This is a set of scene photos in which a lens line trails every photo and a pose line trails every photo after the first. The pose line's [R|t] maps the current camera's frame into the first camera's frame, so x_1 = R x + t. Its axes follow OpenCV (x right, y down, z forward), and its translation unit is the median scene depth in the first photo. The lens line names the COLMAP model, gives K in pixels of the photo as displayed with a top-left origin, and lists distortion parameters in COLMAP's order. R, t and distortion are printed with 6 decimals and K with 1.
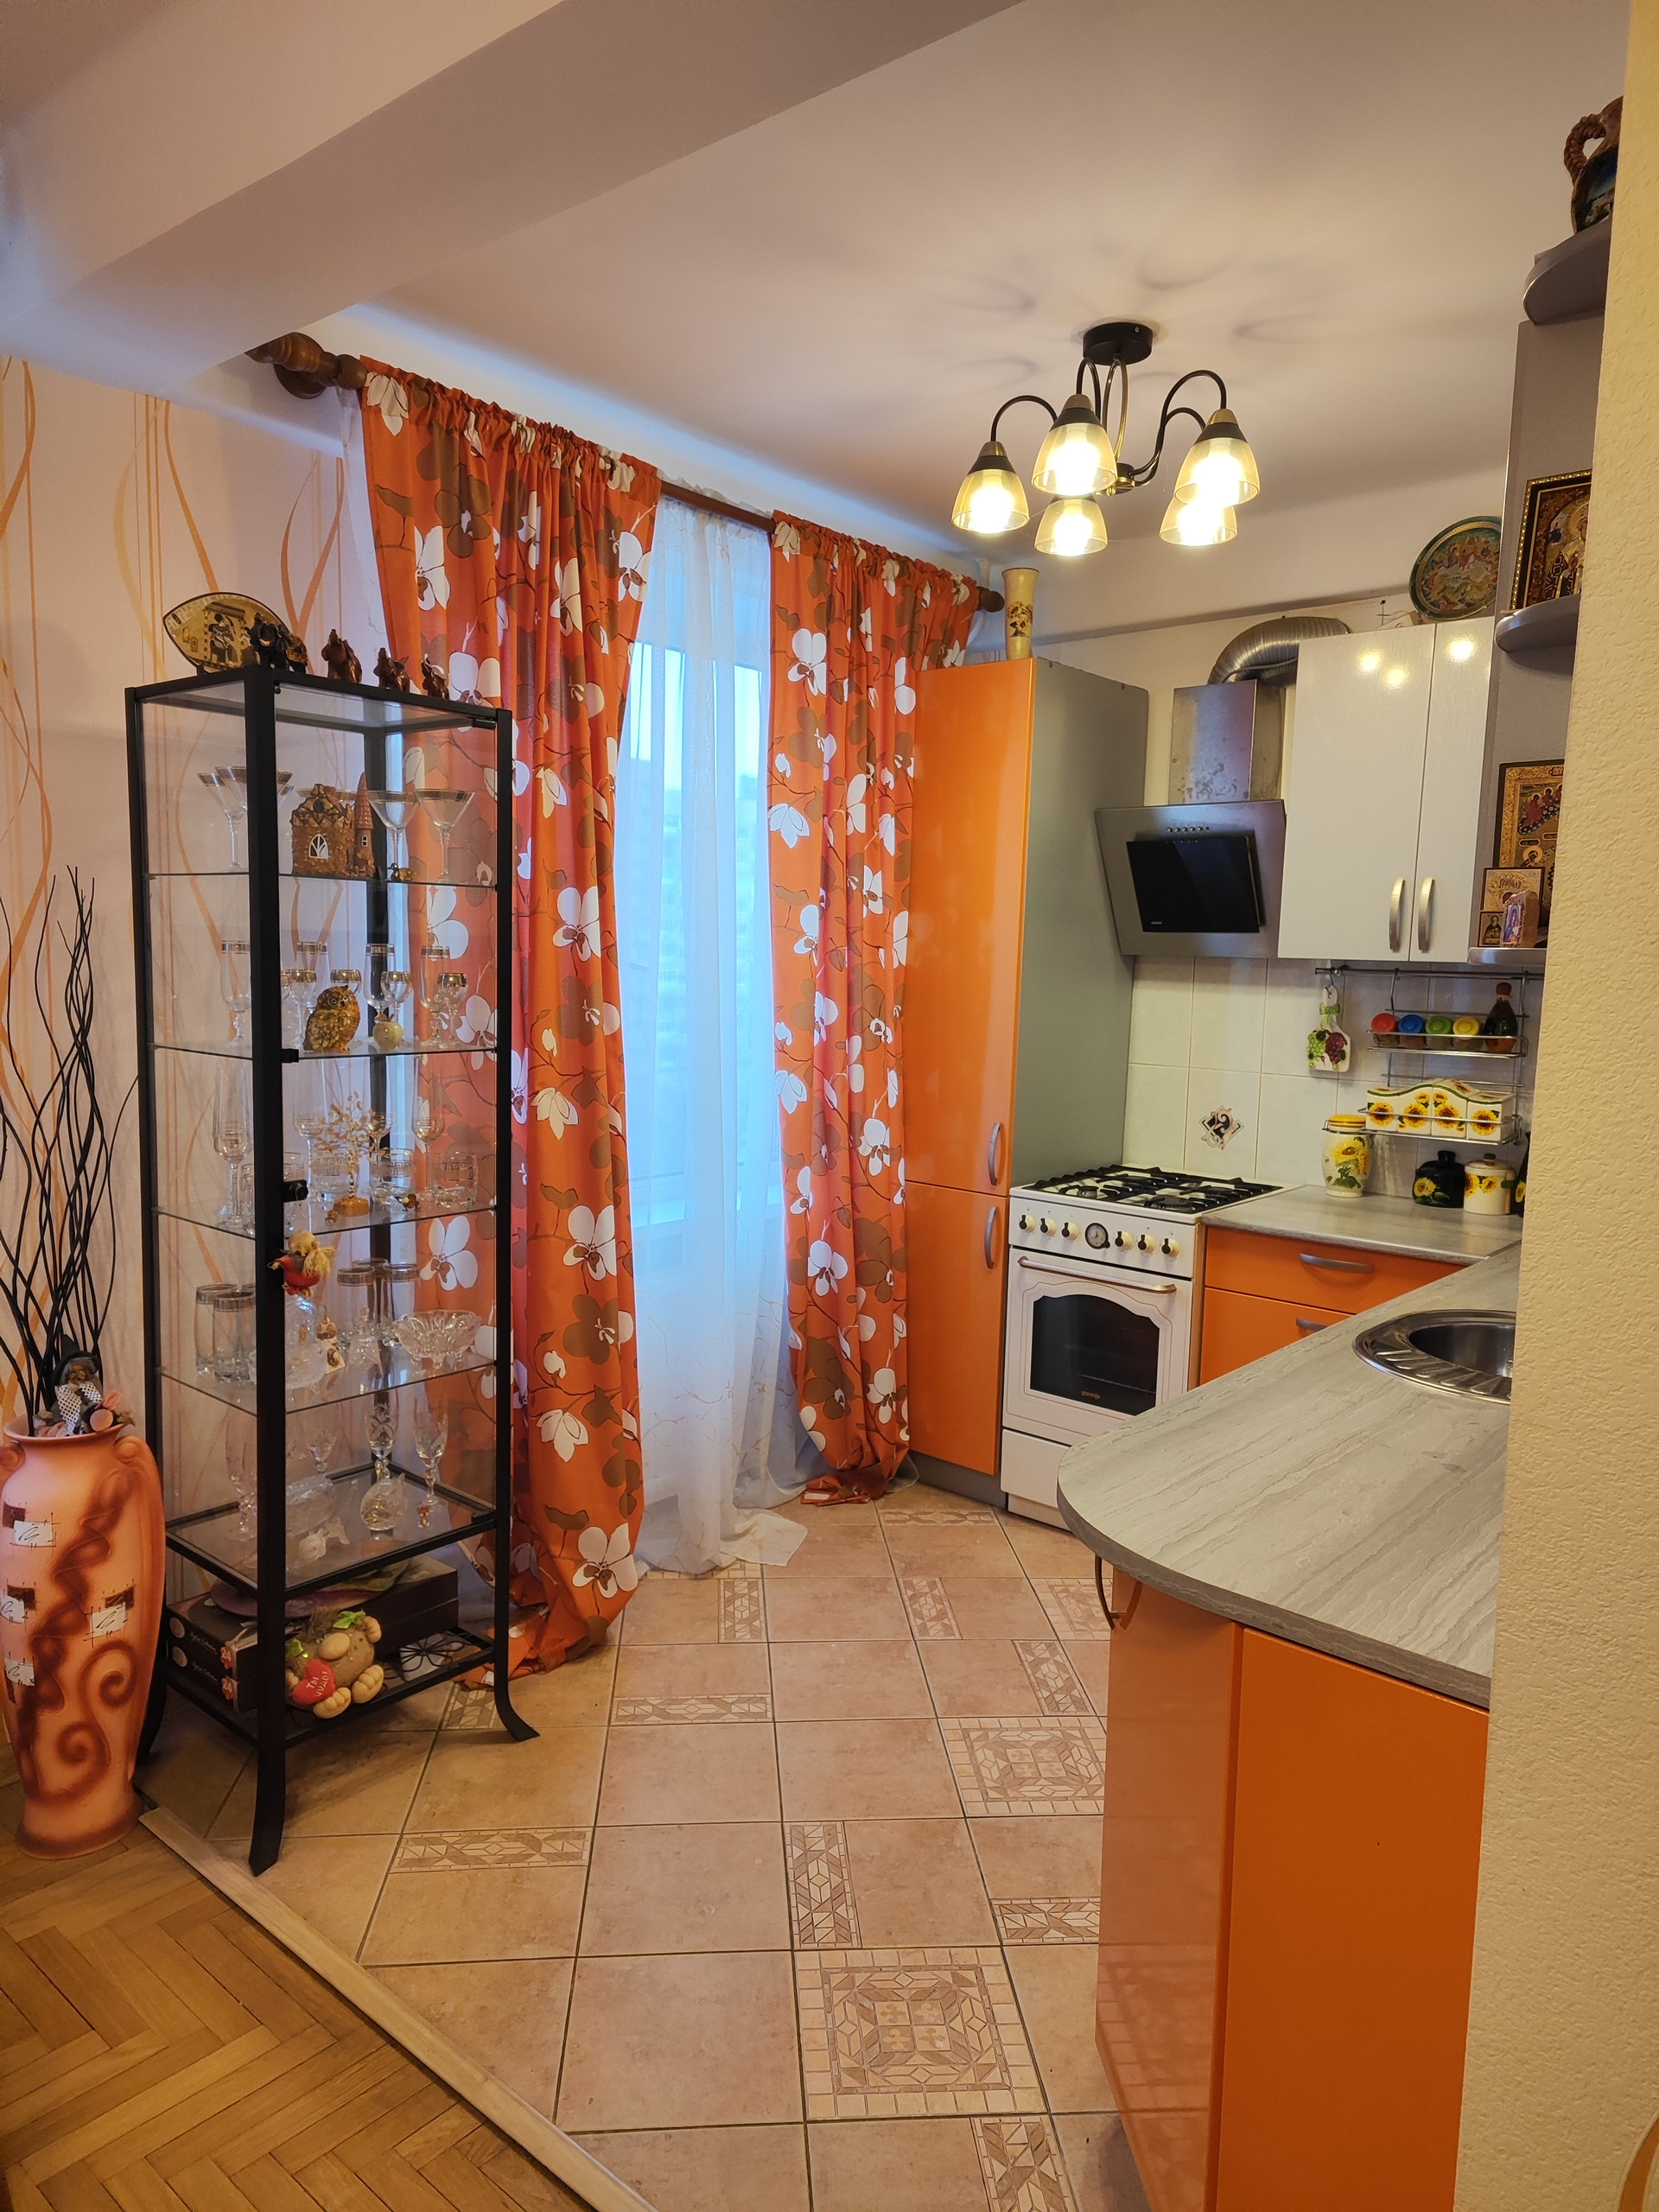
lens RADIAL K [[1468.3, 0, 833.5], [0, 1468.3, 1110.2], [0, 0, 1]] dist [0.077204, -0.048604]
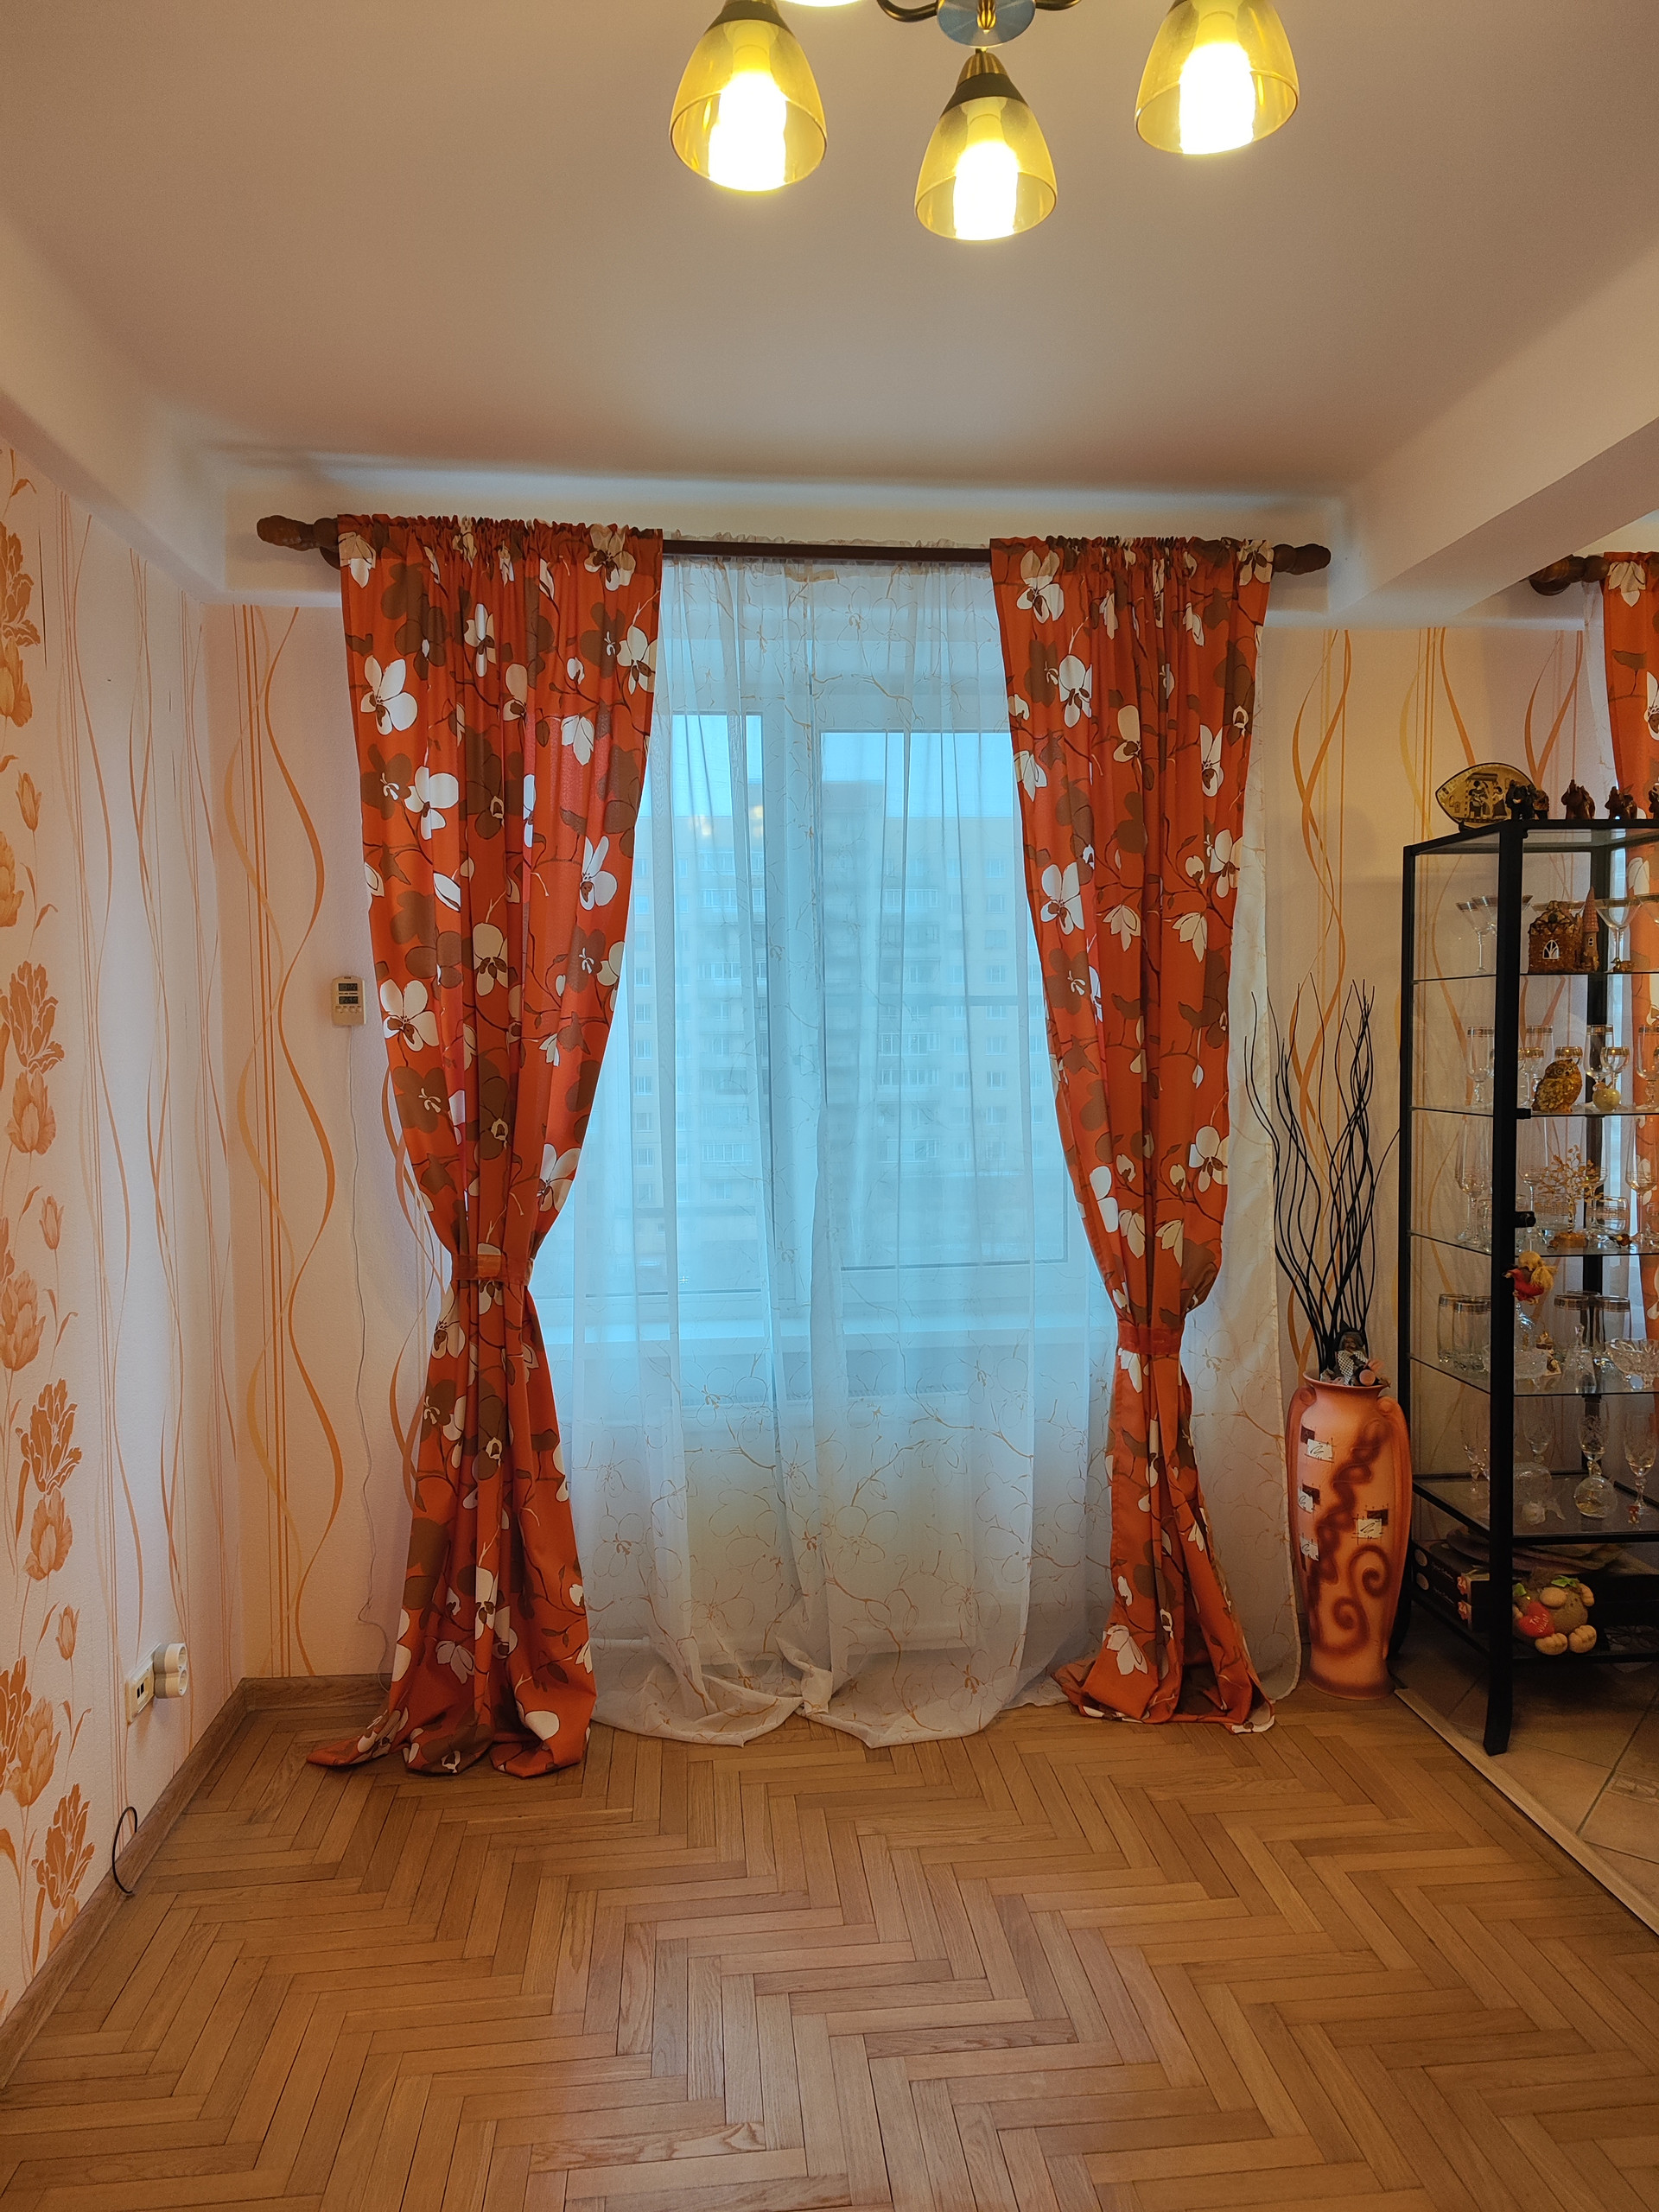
lens RADIAL K [[1468.3, 0, 823.5], [0, 1468.3, 1113.3], [0, 0, 1]] dist [0.077204, -0.048604]
pose [[0.723782, 0.004614, -0.690013, 0.076491], [-0.045443, 0.998126, -0.040992, 0.038719], [0.688531, 0.061025, 0.722635, -0.313654]]
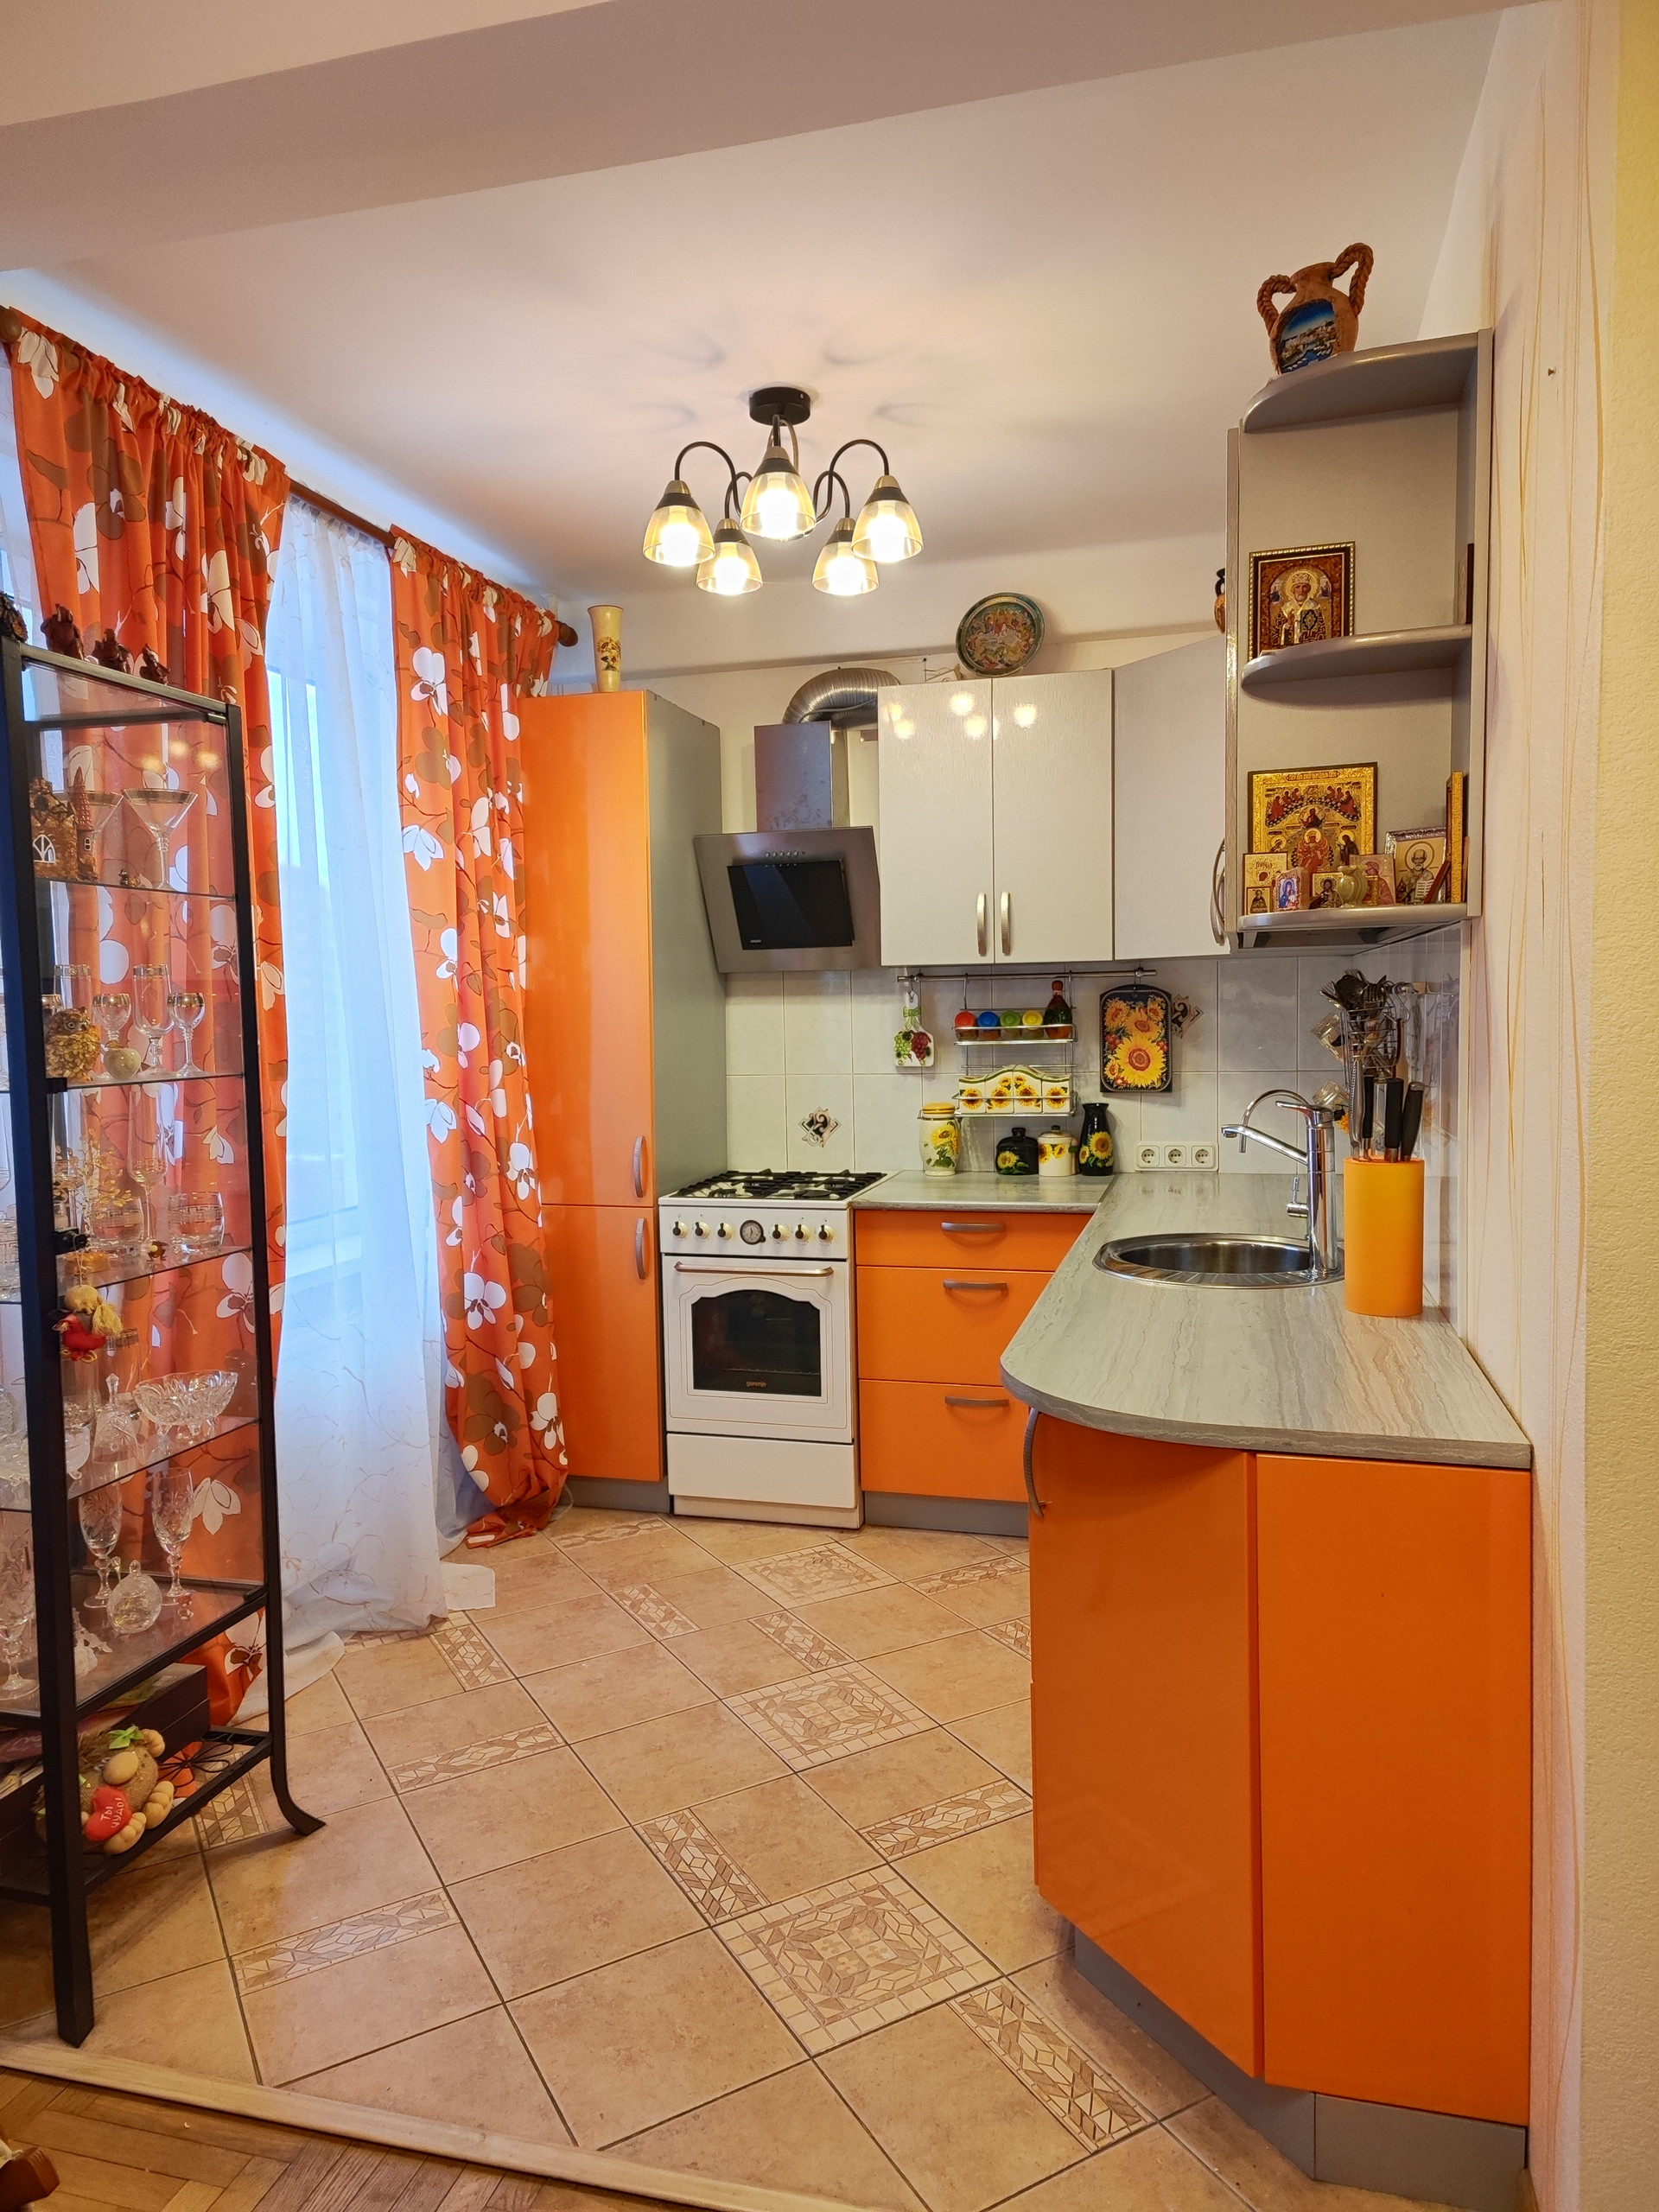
lens RADIAL K [[1468.3, 0, 830.6], [0, 1468.3, 1109.2], [0, 0, 1]] dist [0.077204, -0.048604]
pose [[0.903731, -0.073810, 0.421691, -0.291073], [0.090364, 0.995720, -0.019376, 0.031433], [-0.418456, 0.055616, 0.906533, 0.014405]]
